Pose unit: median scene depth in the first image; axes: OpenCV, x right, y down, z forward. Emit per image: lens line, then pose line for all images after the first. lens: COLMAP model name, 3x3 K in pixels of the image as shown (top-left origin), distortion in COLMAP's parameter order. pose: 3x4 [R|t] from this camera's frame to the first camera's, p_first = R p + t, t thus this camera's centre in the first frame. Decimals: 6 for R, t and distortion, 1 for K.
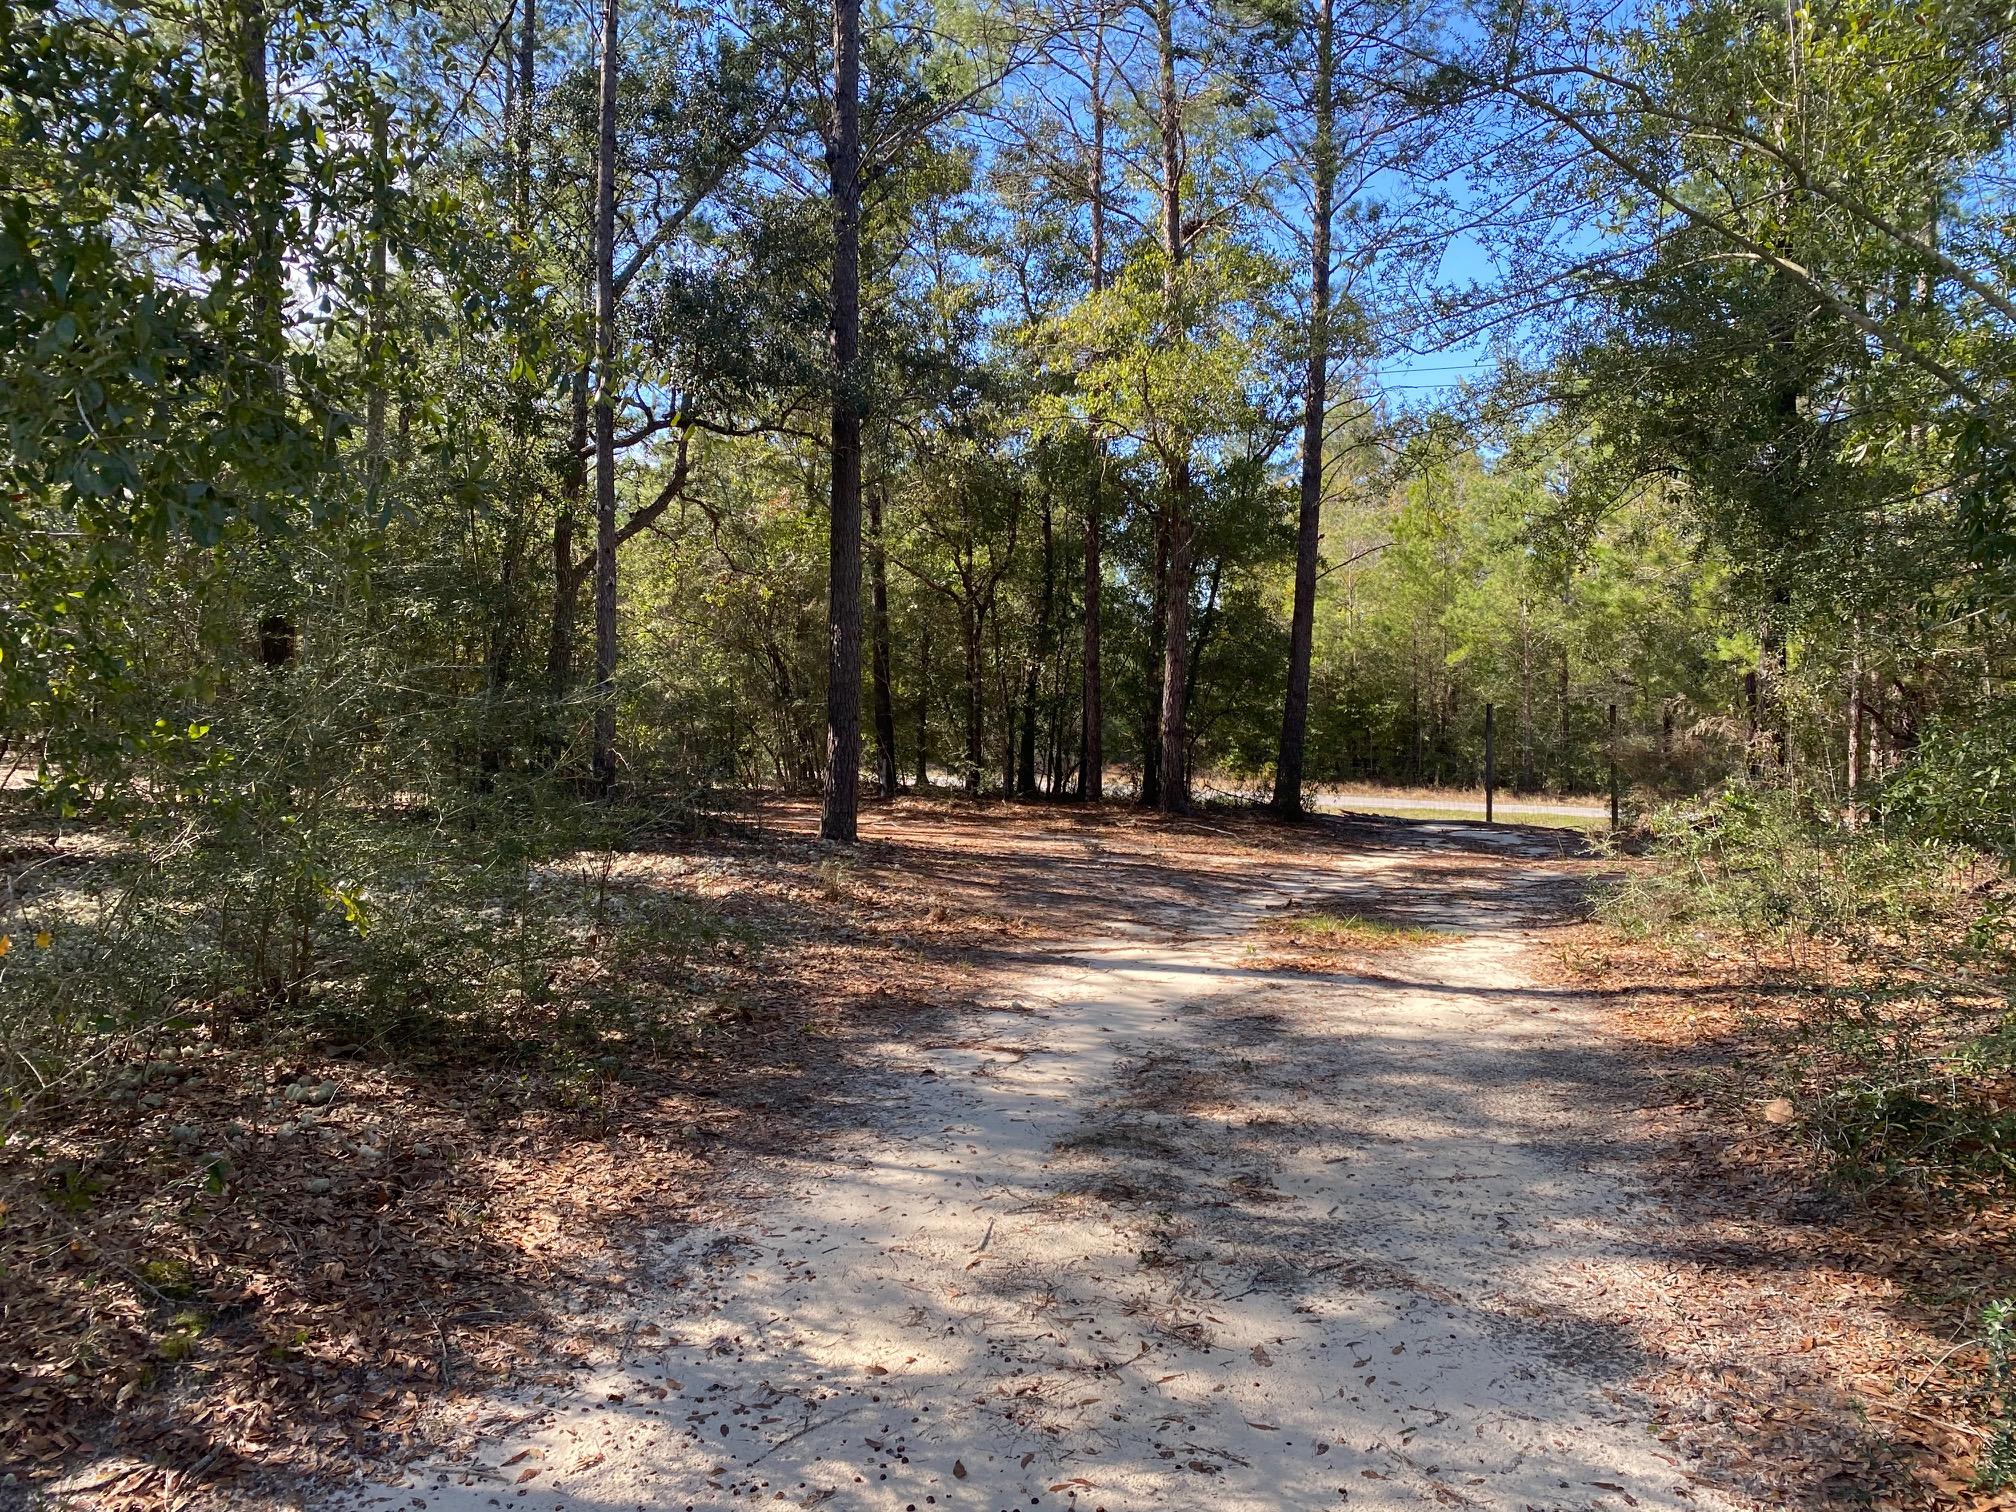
lens RADIAL K [[1562.2, 0, 1007.9], [0, 1562.2, 753.5], [0, 0, 1]] dist [-0.001846, 0.008644]
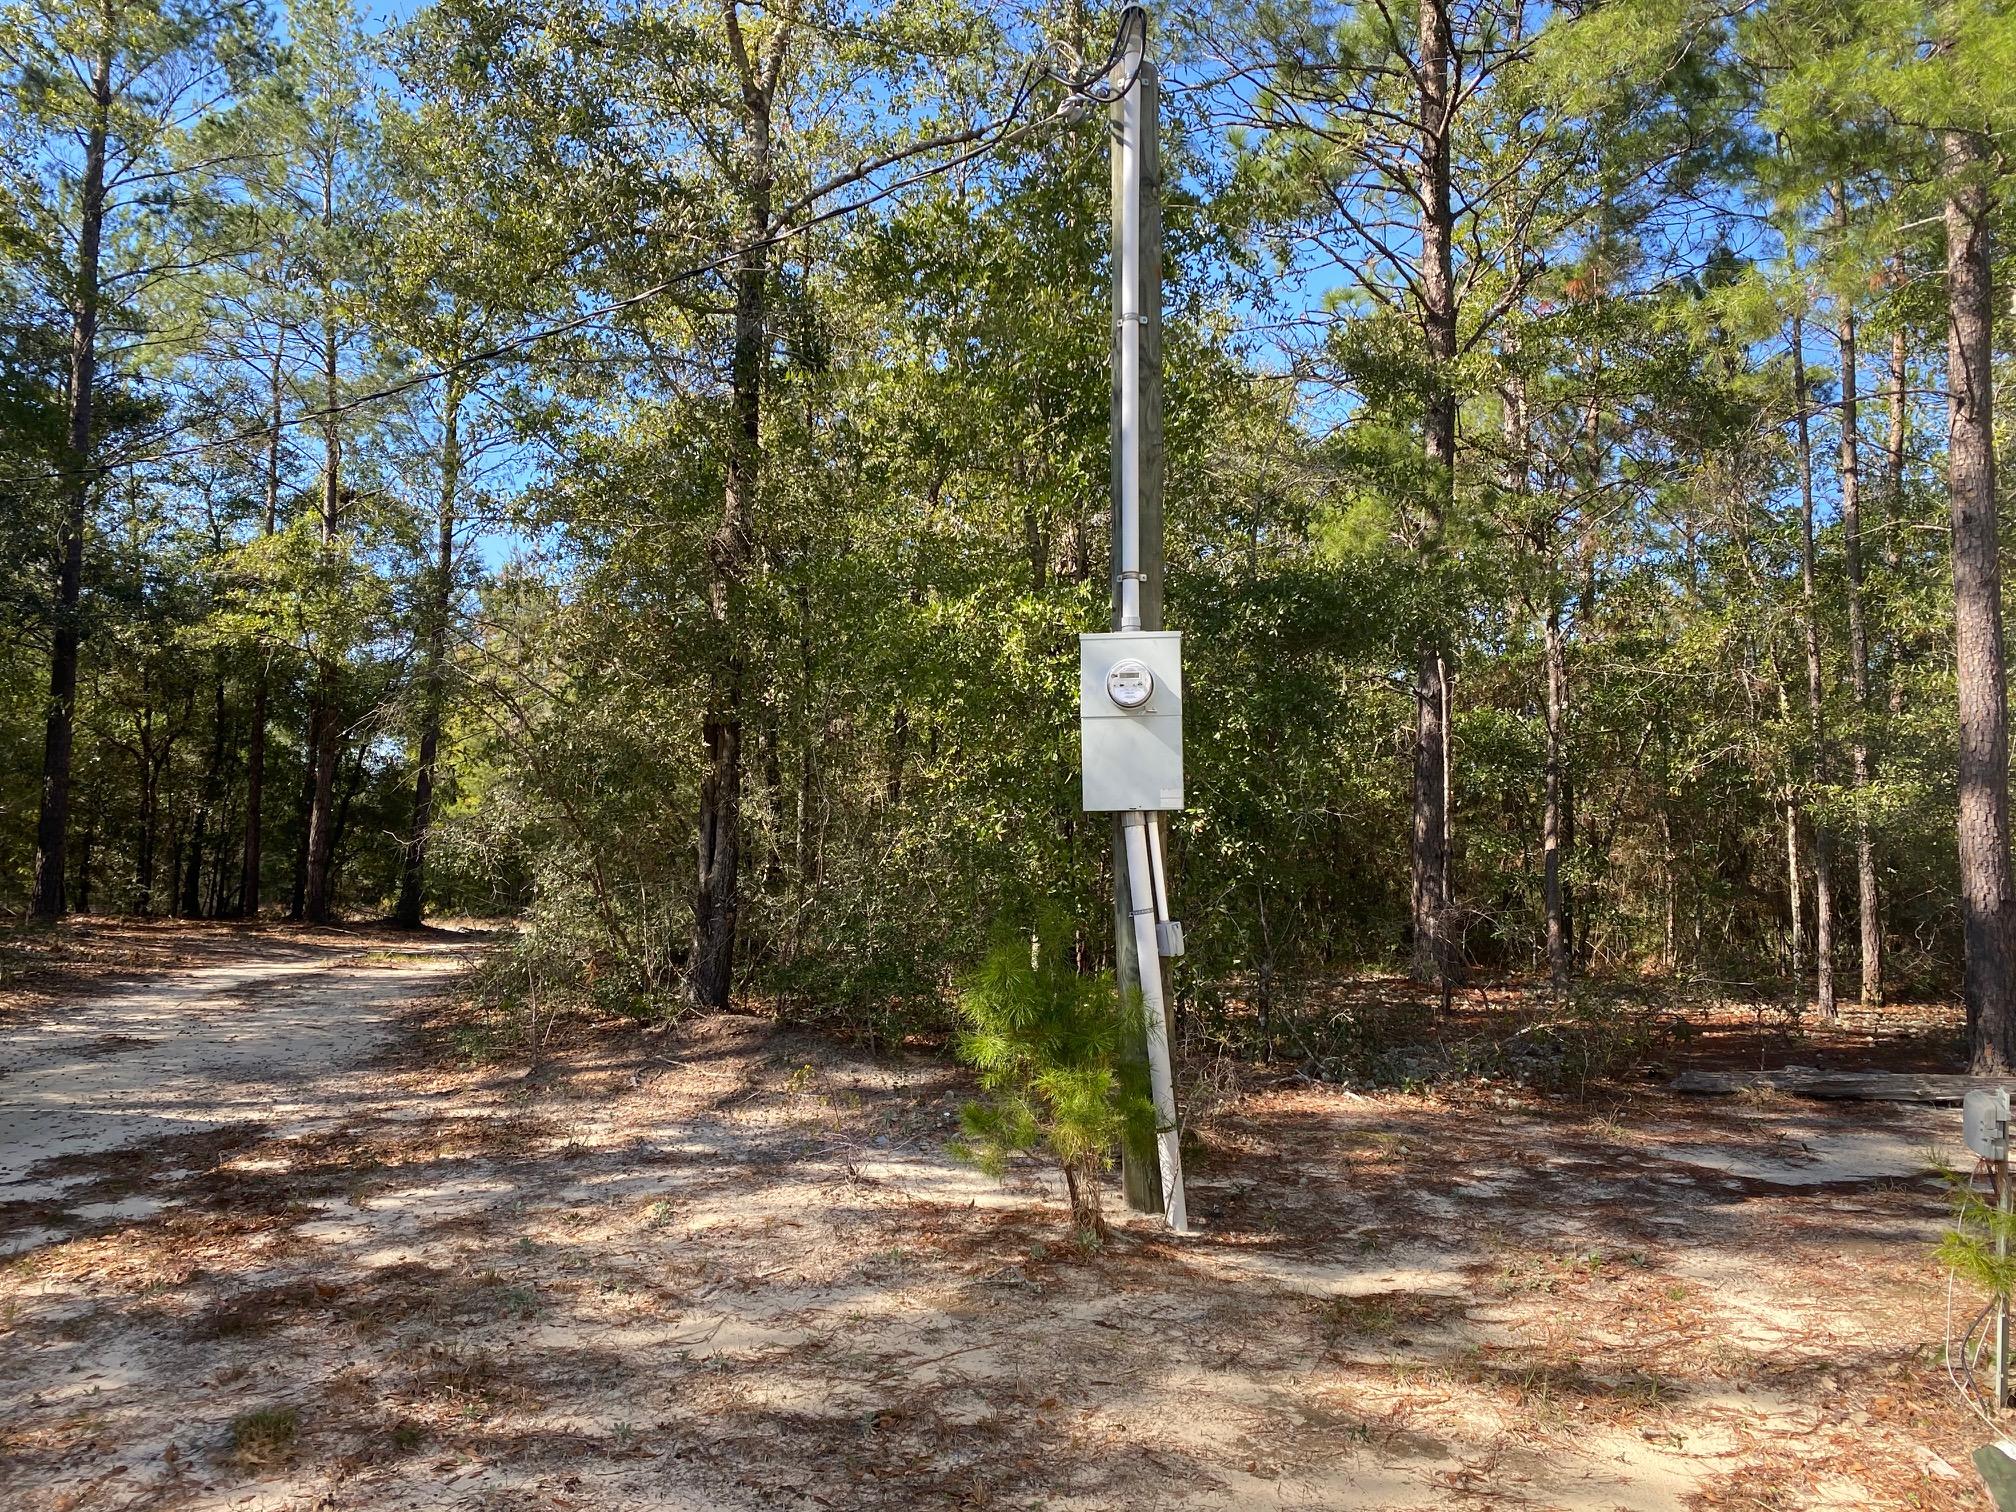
lens RADIAL K [[1562.2, 0, 1001.8], [0, 1562.2, 753.5], [0, 0, 1]] dist [-0.001846, 0.008644]
pose [[0.882151, 0.045098, 0.468803, -0.007820], [-0.000194, 0.995440, -0.095394, 0.020225], [-0.470967, 0.084061, 0.878136, -0.425346]]
